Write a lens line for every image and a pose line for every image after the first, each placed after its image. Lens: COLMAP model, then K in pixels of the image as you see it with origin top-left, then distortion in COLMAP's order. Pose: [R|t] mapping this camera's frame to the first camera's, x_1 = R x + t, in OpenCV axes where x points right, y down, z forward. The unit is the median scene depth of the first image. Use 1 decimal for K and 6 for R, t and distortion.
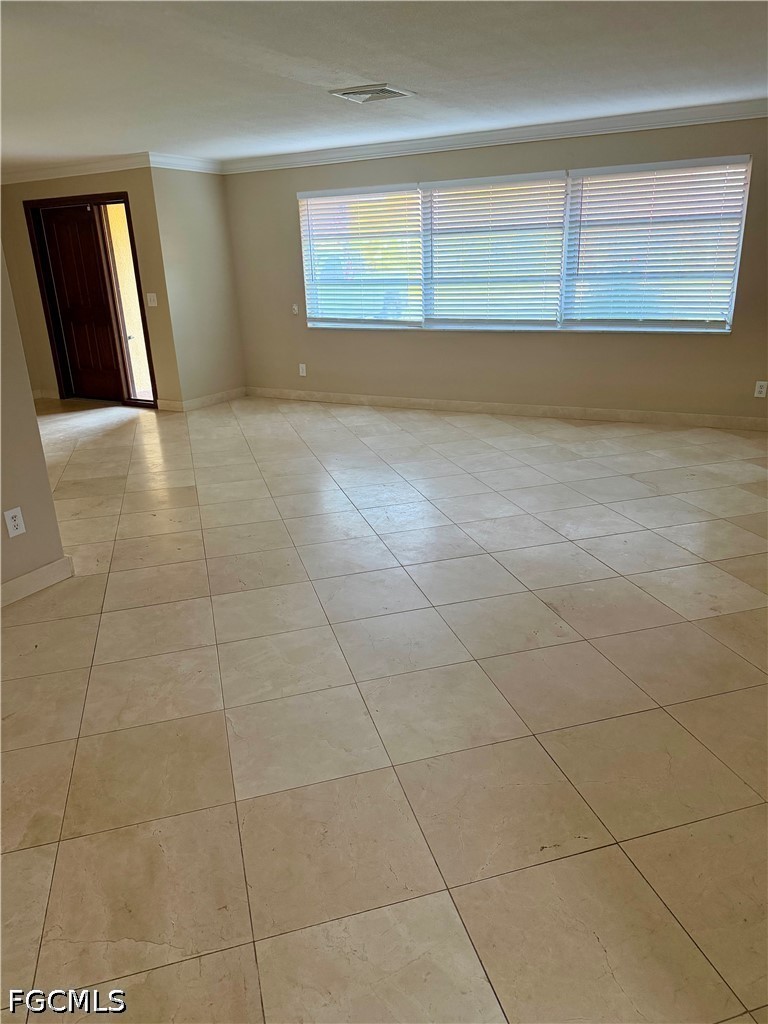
lens RADIAL K [[720.0, 0, 383.8], [0, 720.0, 514.6], [0, 0, 1]] dist [0.017932, -0.026546]
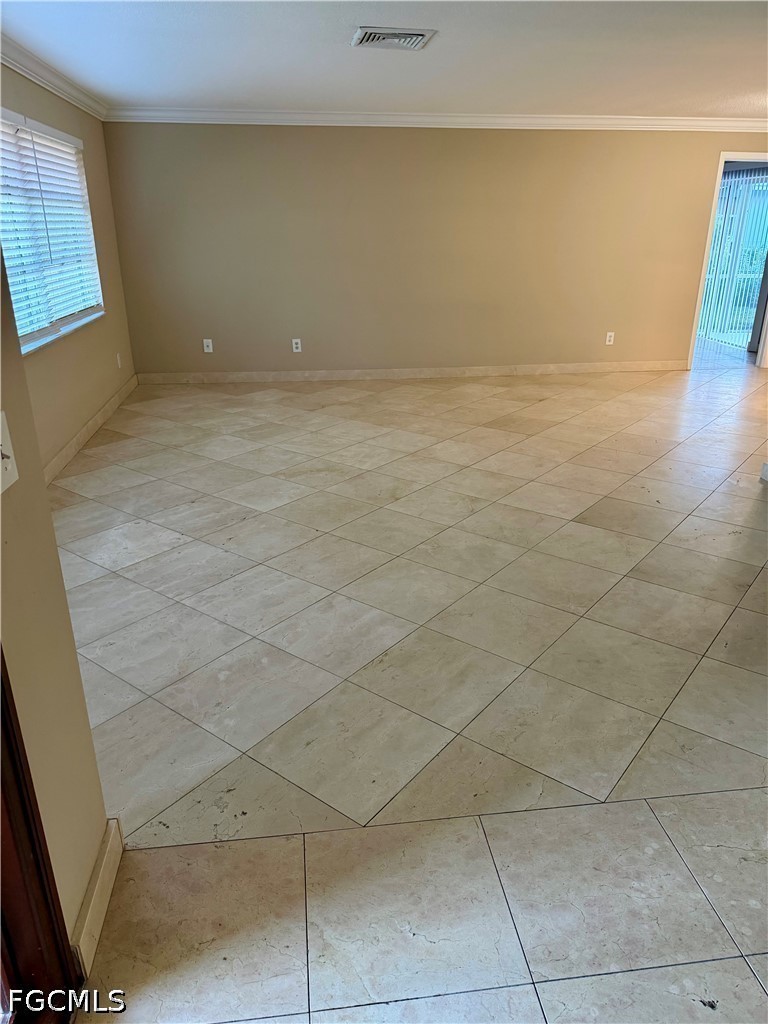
lens RADIAL K [[720.0, 0, 385.3], [0, 720.0, 510.8], [0, 0, 1]] dist [0.017932, -0.026546]
pose [[-0.590551, -0.259794, 0.764040, -1.484399], [0.287971, 0.816595, 0.500246, -0.998967], [-0.753871, 0.515442, -0.407428, 2.972788]]
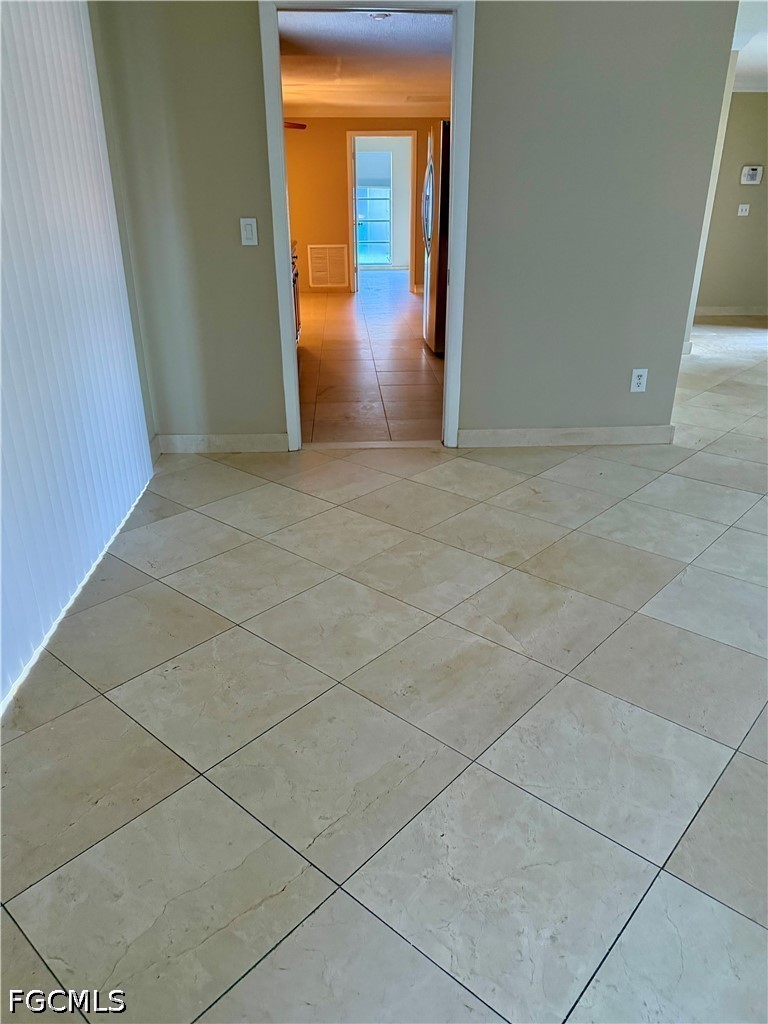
lens RADIAL K [[720.0, 0, 382.0], [0, 720.0, 513.3], [0, 0, 1]] dist [0.017932, -0.026546]
pose [[0.538171, 0.372127, -0.756236, 0.328374], [-0.302783, 0.922716, 0.238575, 0.078339], [0.786571, 0.100581, 0.609253, -0.043778]]
